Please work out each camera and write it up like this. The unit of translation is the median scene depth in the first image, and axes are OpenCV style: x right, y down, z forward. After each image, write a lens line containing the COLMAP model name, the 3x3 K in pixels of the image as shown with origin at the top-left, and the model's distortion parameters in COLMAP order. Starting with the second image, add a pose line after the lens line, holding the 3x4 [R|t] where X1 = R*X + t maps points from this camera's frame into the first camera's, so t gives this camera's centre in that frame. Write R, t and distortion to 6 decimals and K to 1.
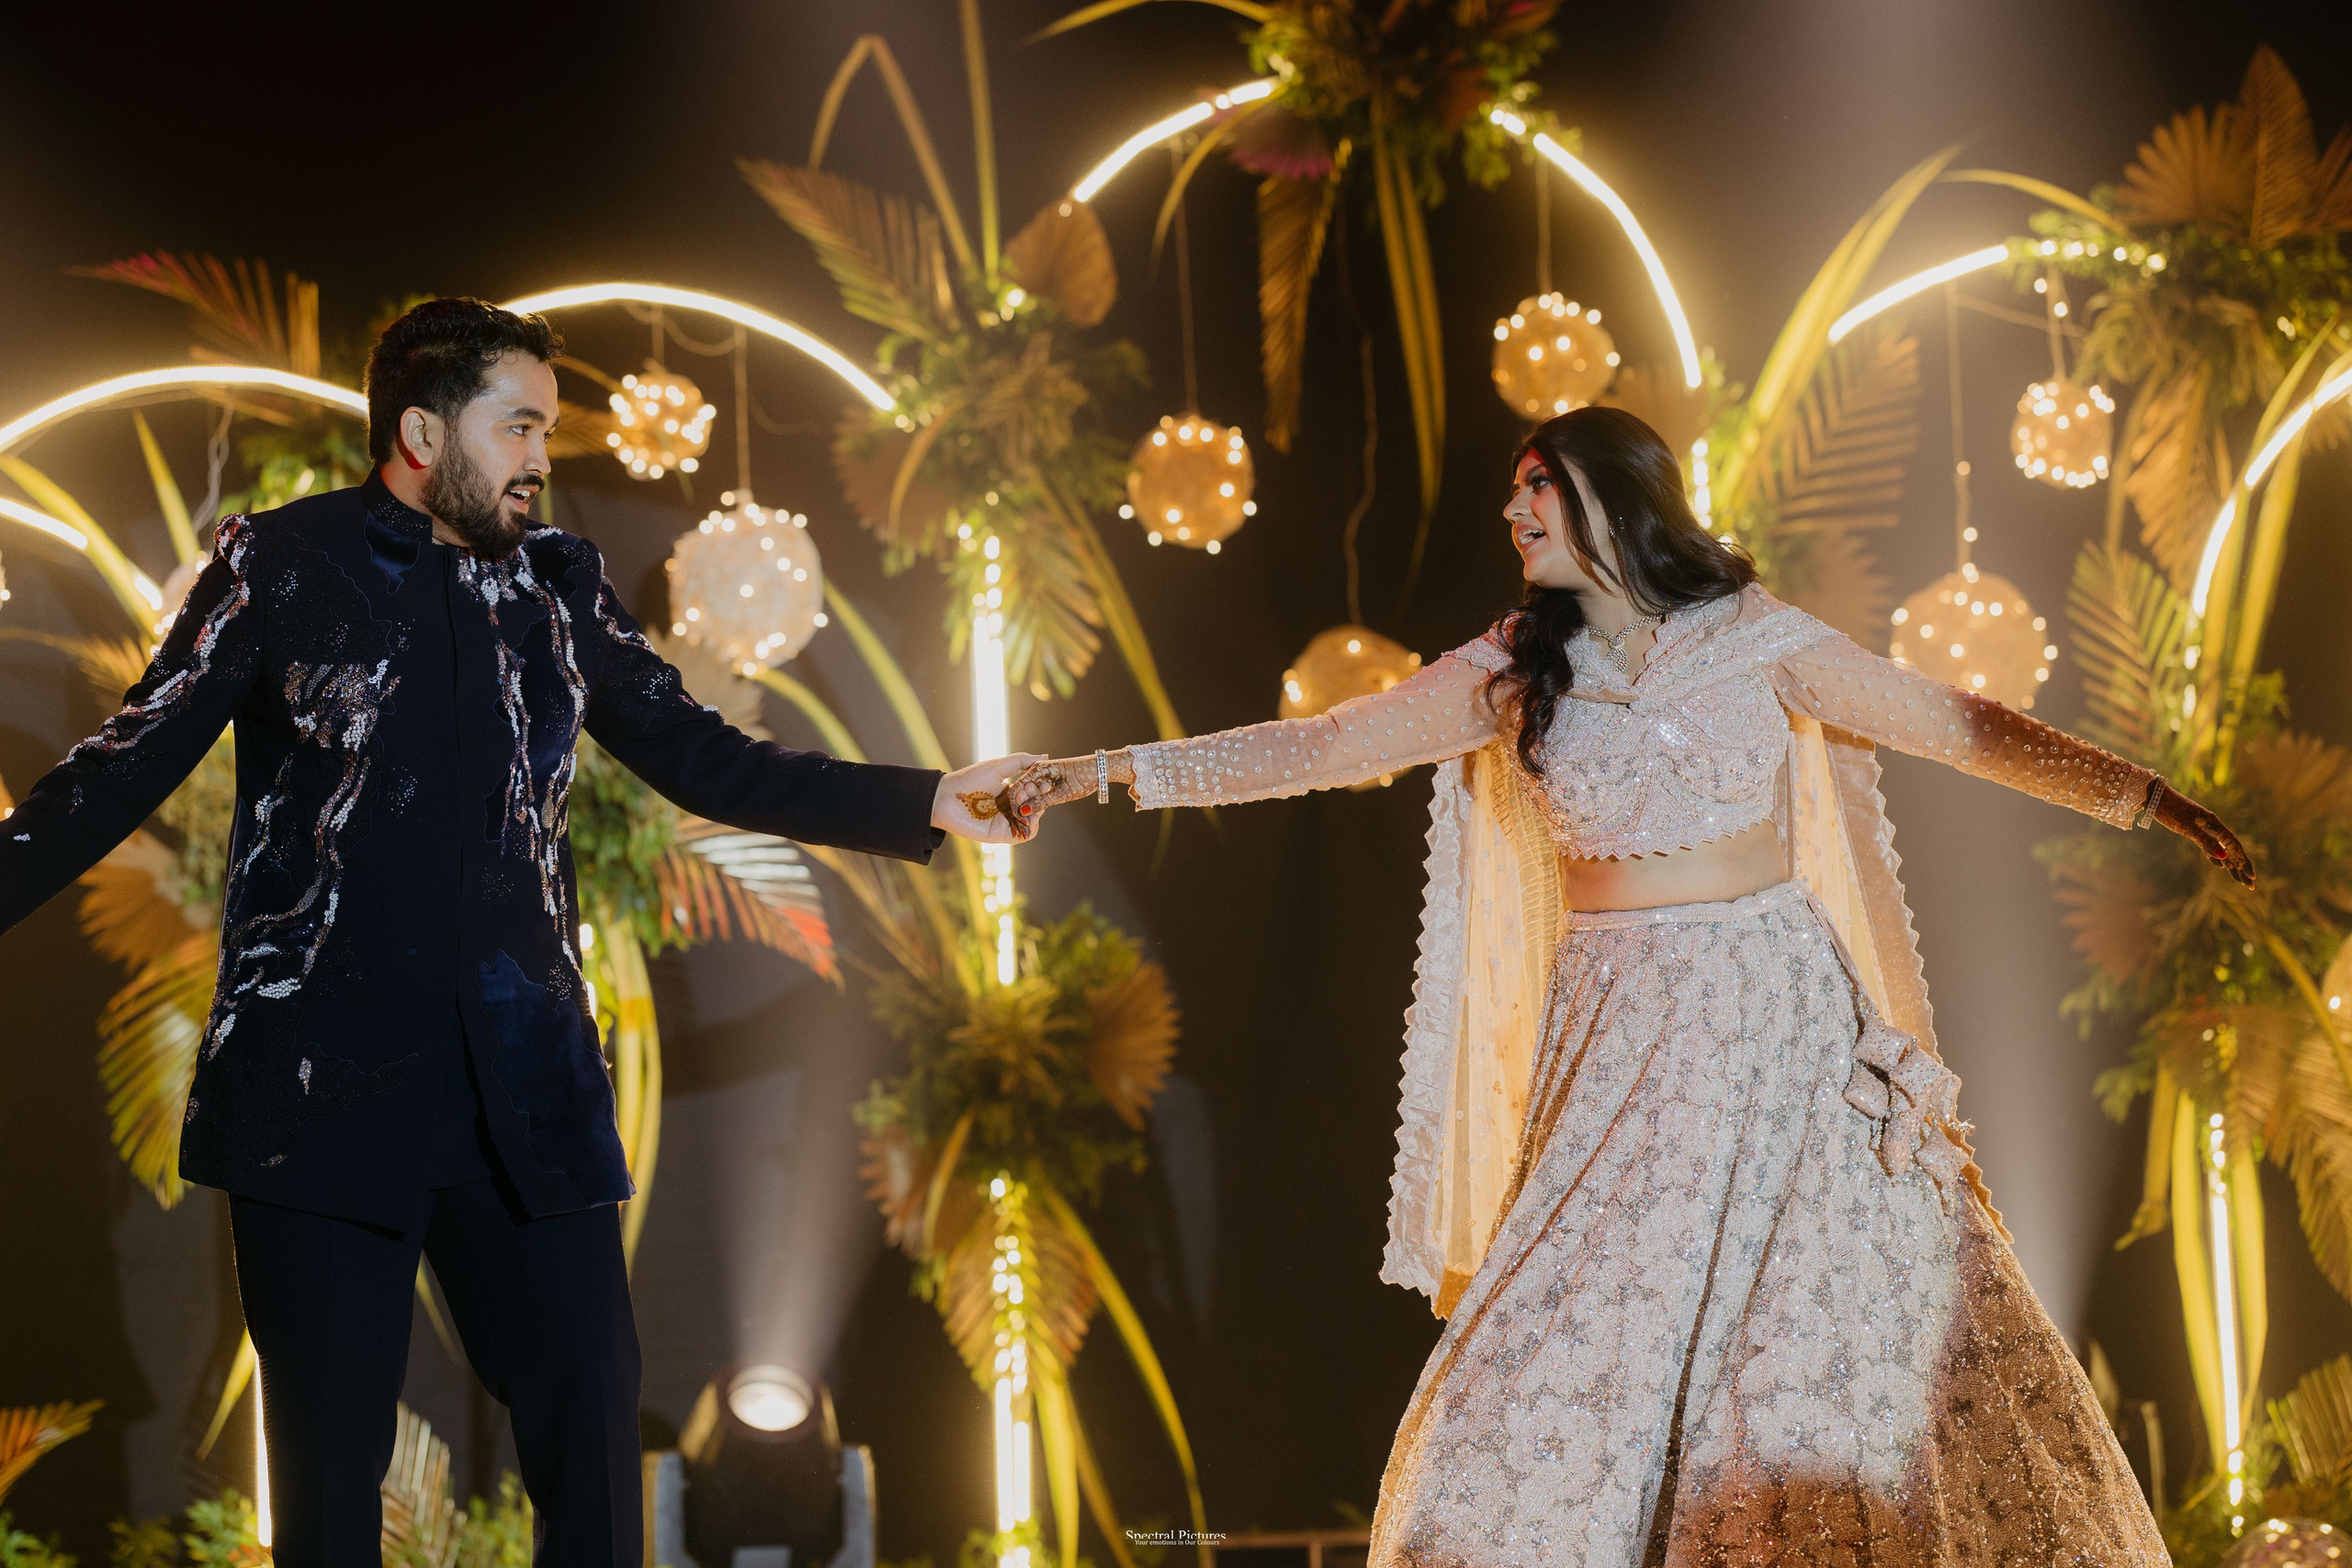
lens RADIAL K [[5823.0, 0, 1172.4], [0, 5823.0, 782.0], [0, 0, 1]] dist [-0.038746, 0.000000]
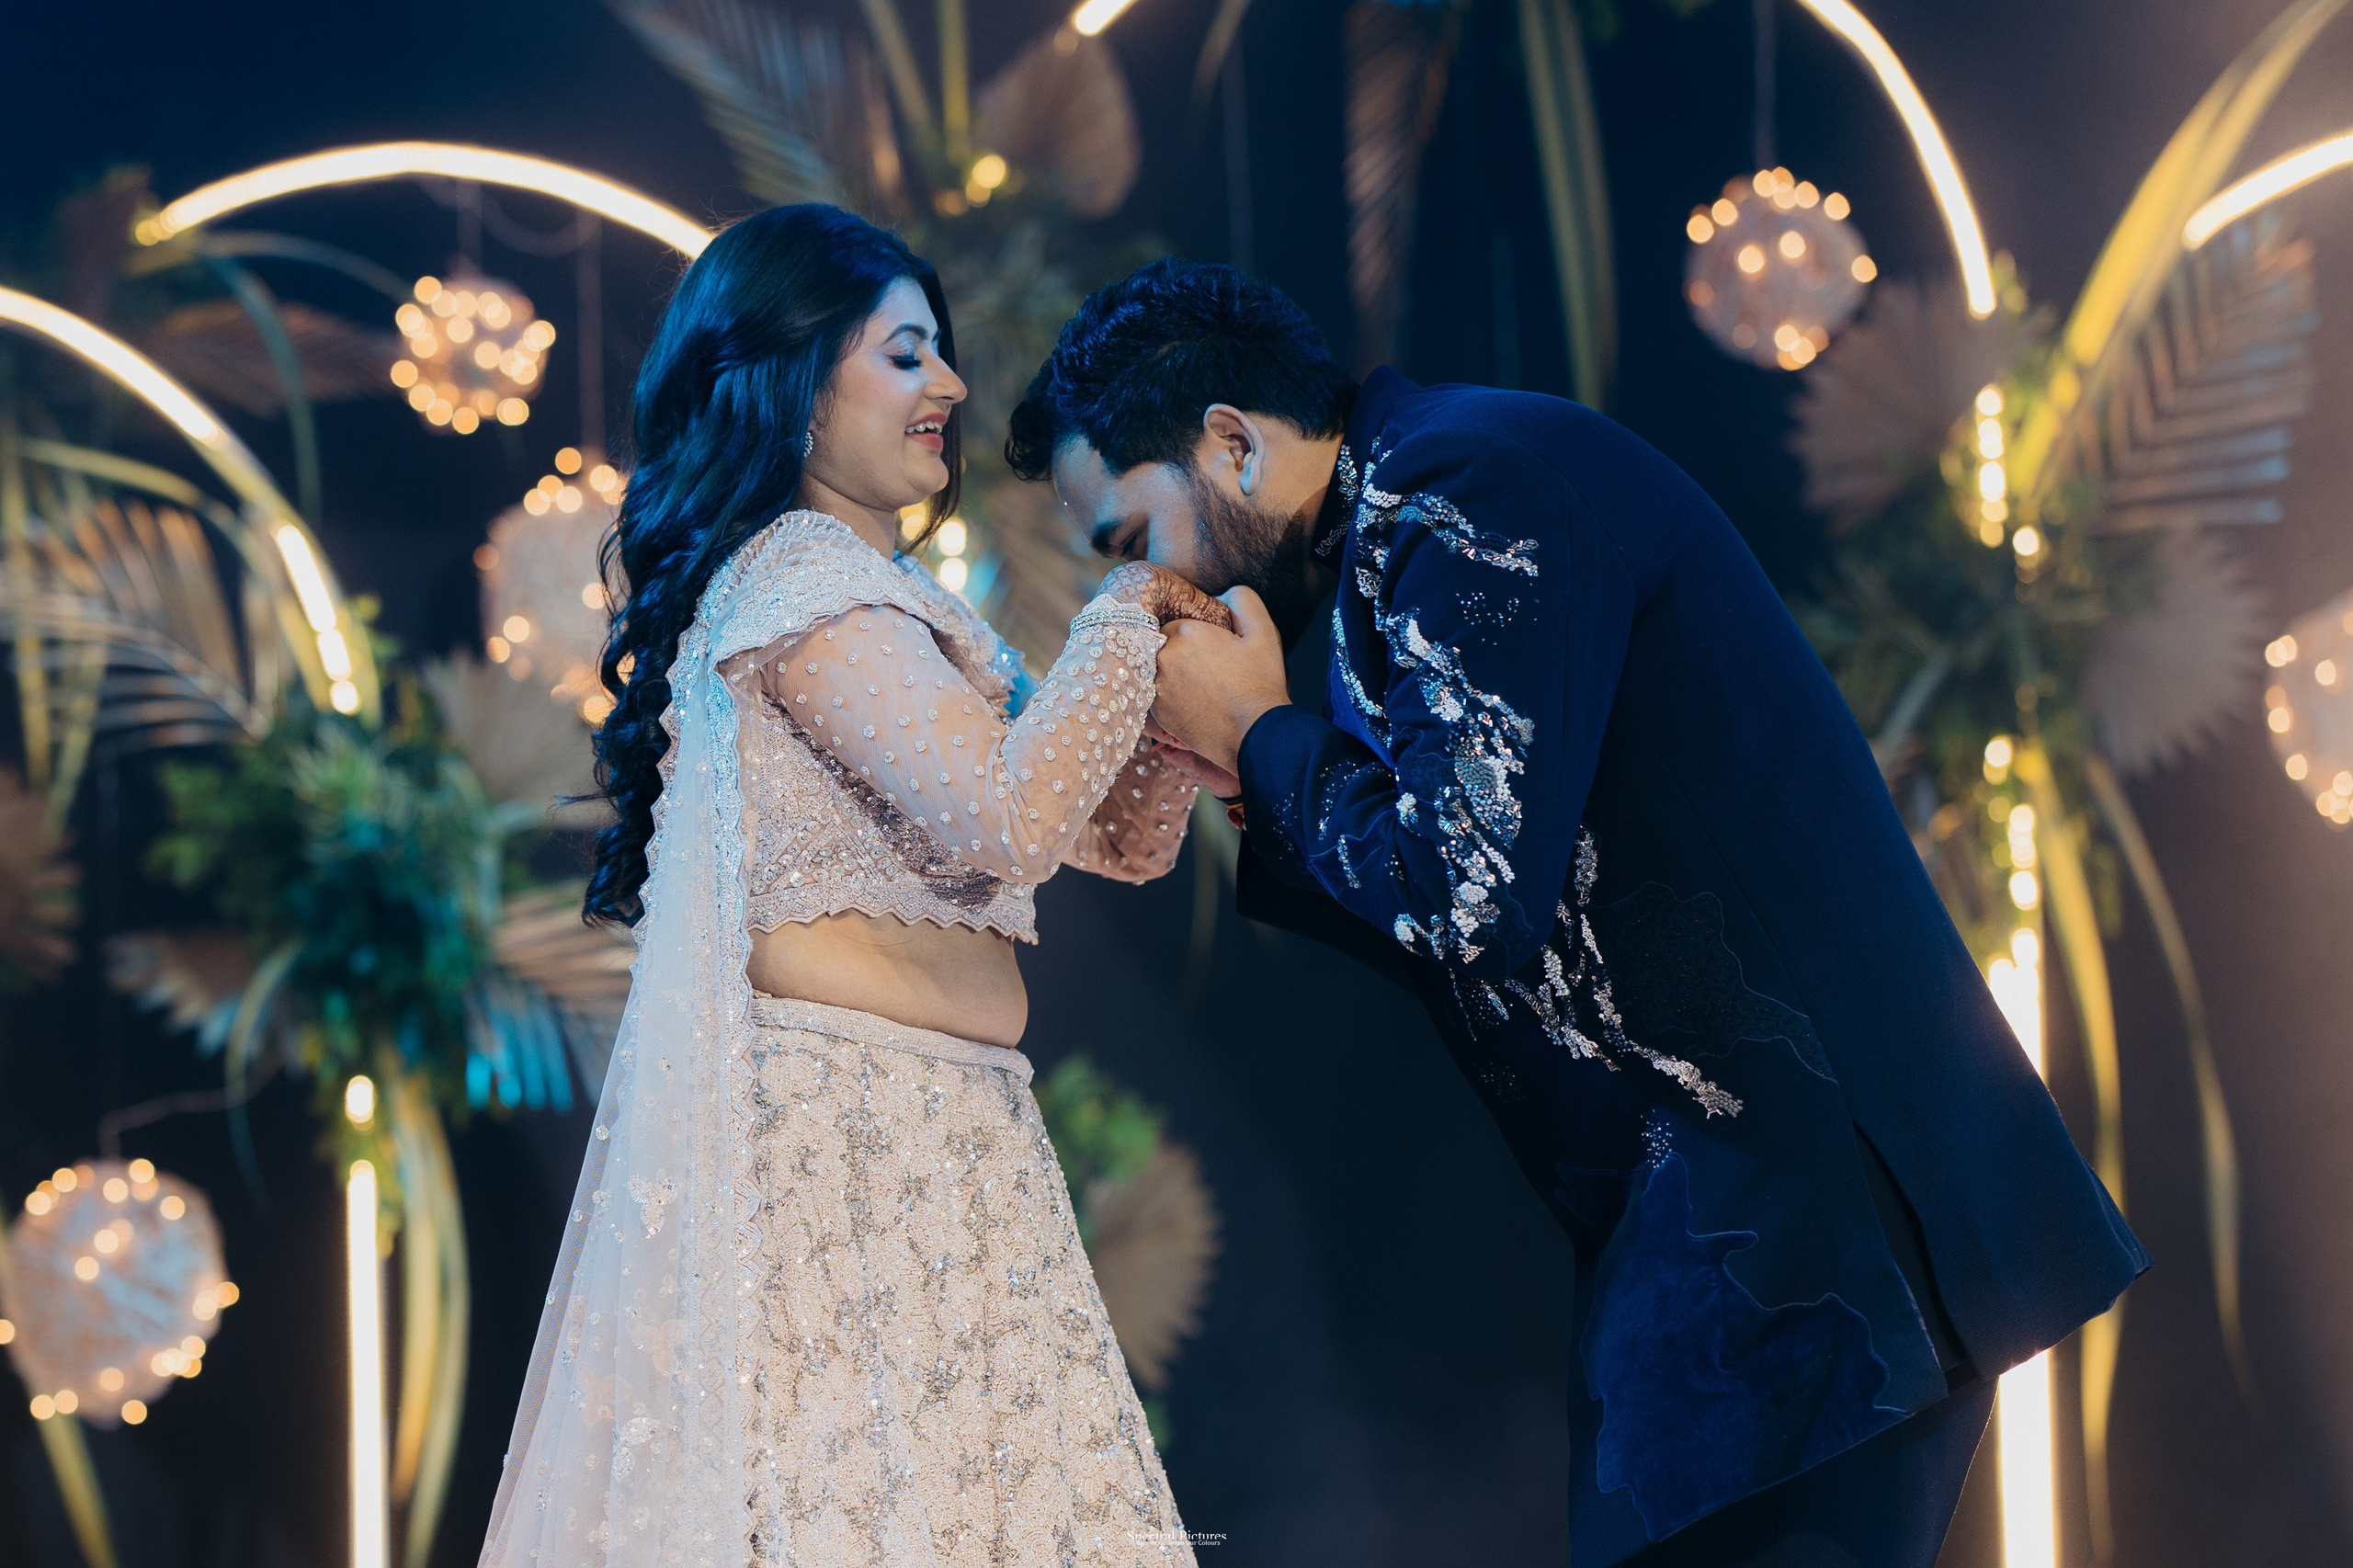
lens RADIAL K [[5825.9, 0, 1182.1], [0, 5825.9, 783.8], [0, 0, 1]] dist [-0.038746, 0.000000]
pose [[0.998817, 0.011691, -0.047195, 0.028828], [-0.012009, 0.999907, -0.006447, -0.007003], [0.047115, 0.007006, 0.998865, 0.316086]]
